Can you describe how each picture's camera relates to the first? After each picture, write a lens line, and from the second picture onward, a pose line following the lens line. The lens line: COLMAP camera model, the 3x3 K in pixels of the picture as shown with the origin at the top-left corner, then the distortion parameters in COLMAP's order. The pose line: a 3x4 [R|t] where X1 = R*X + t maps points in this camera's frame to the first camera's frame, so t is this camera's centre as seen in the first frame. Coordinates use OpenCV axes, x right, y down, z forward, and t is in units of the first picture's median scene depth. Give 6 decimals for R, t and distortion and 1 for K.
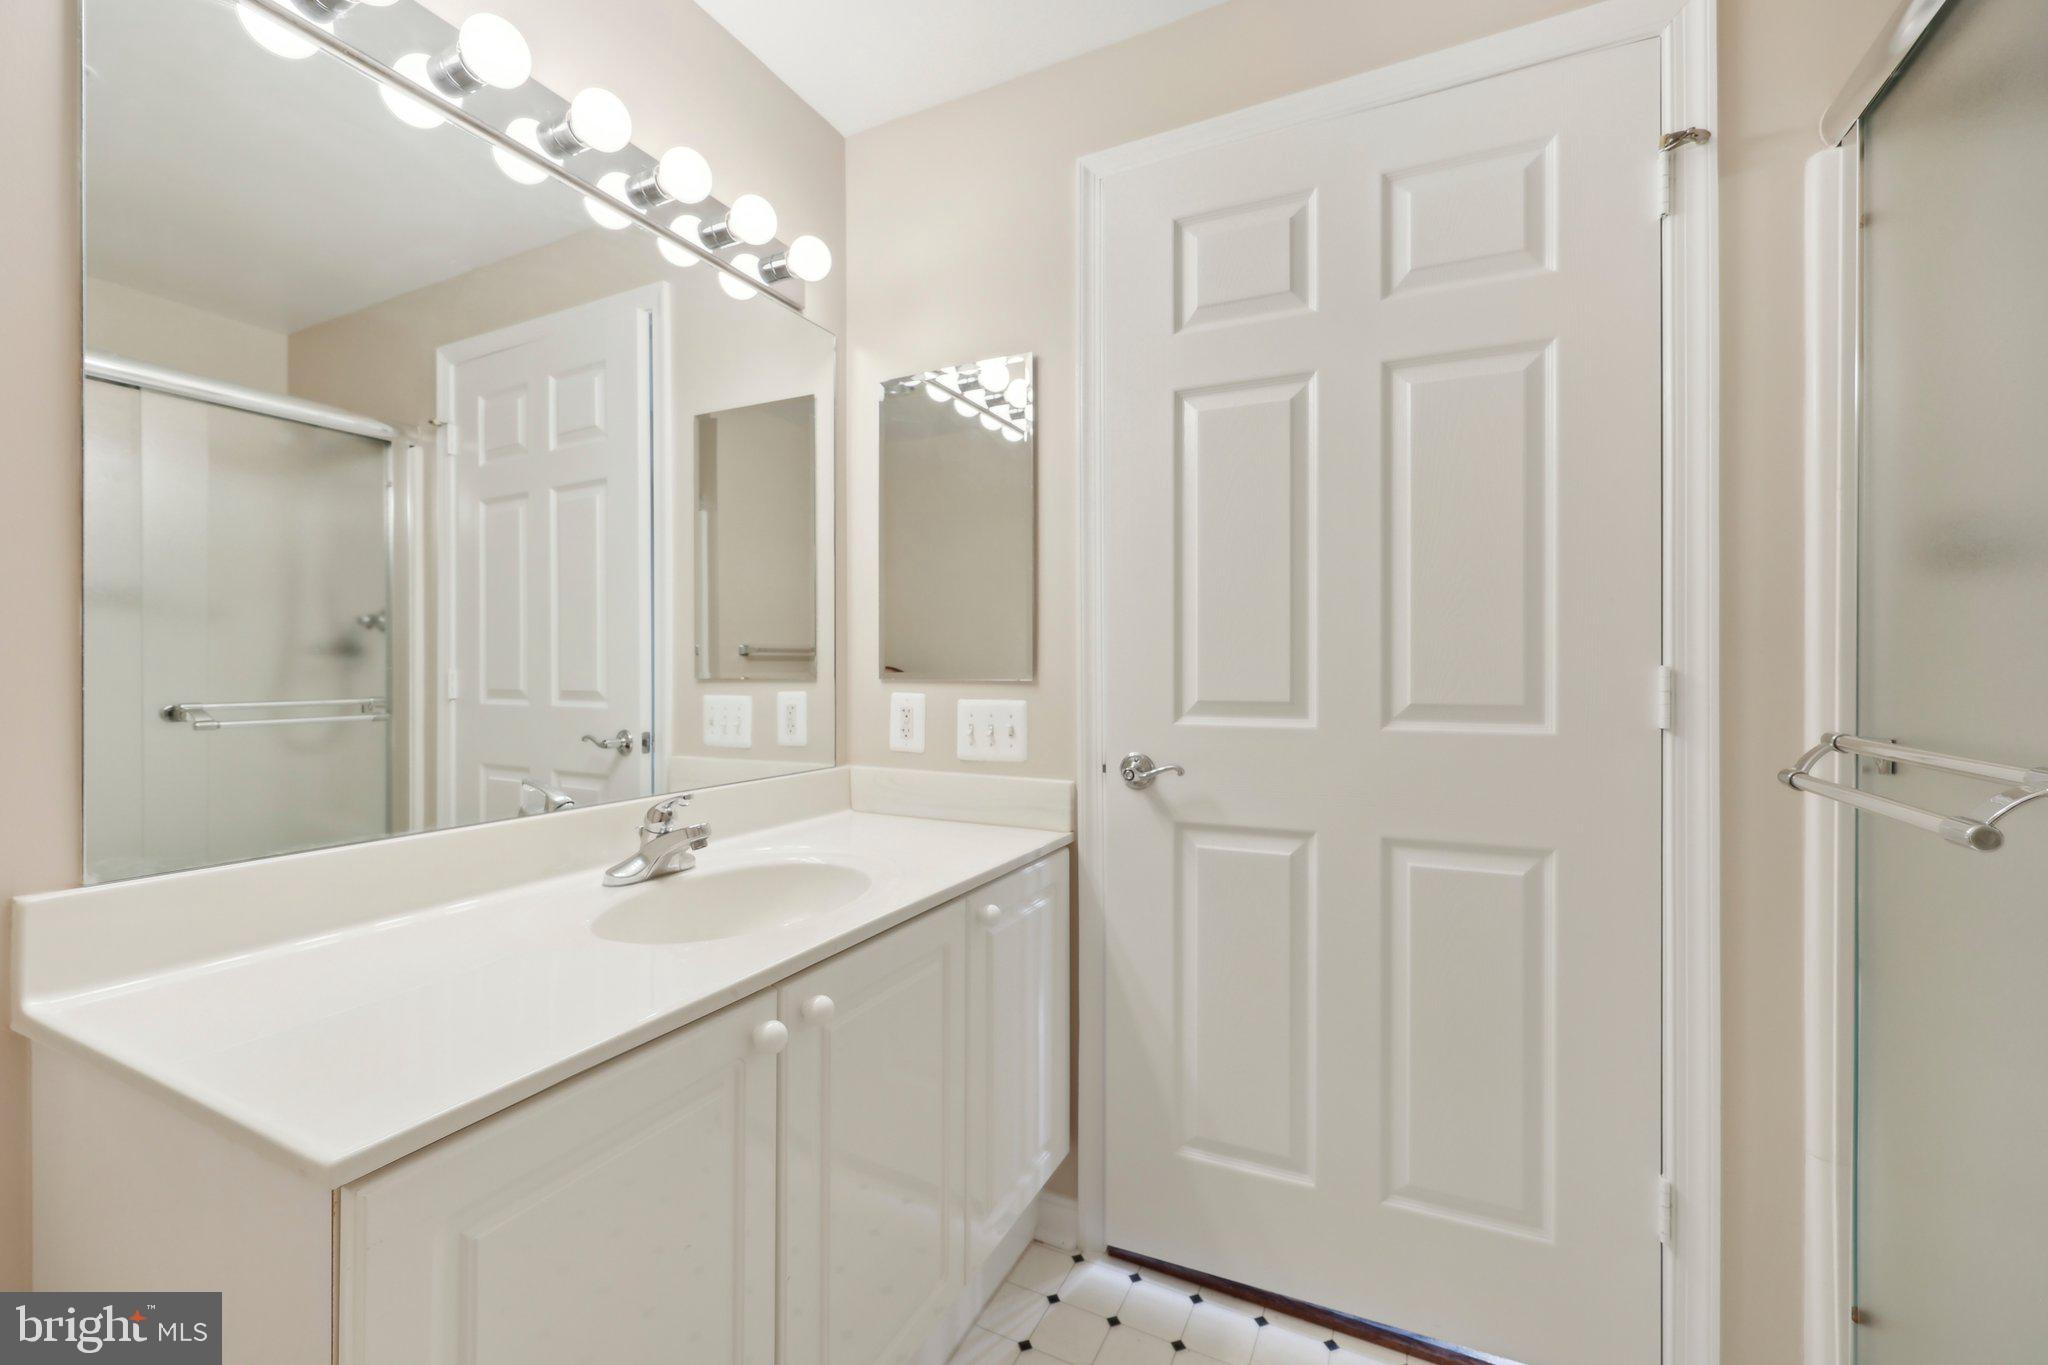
lens RADIAL K [[822.3, 0, 1040.5], [0, 822.3, 679.5], [0, 0, 1]] dist [-0.001391, 0.000293]
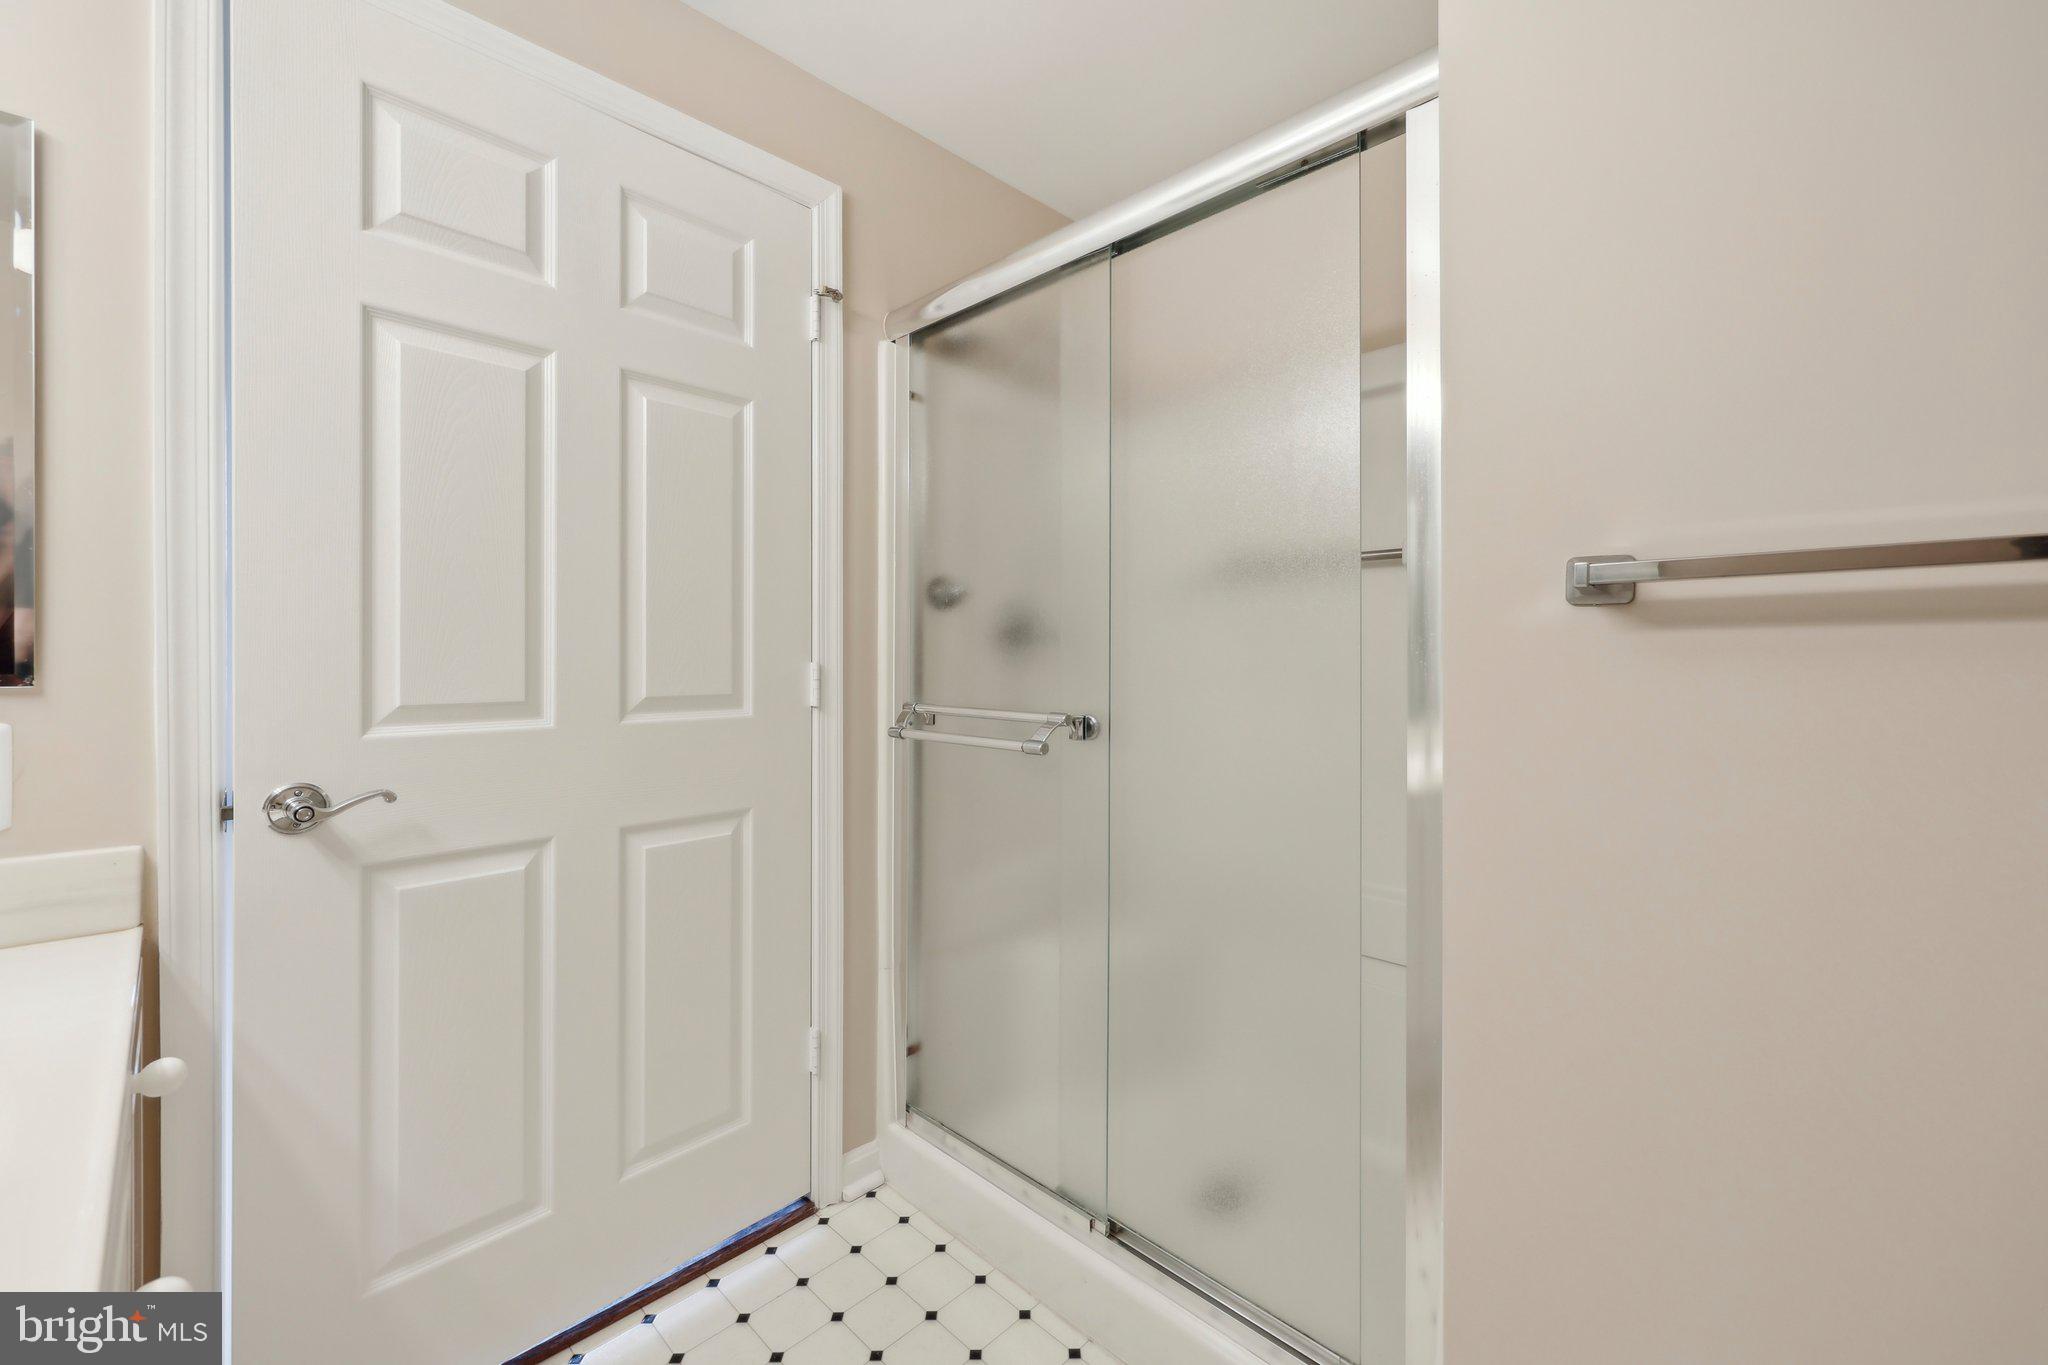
lens RADIAL K [[822.3, 0, 1035.5], [0, 822.3, 680.5], [0, 0, 1]] dist [-0.001391, 0.000293]
pose [[0.320882, -0.021749, 0.946869, -0.382697], [0.016924, 0.999708, 0.017228, -0.002133], [-0.946968, 0.010497, 0.321157, 0.167893]]
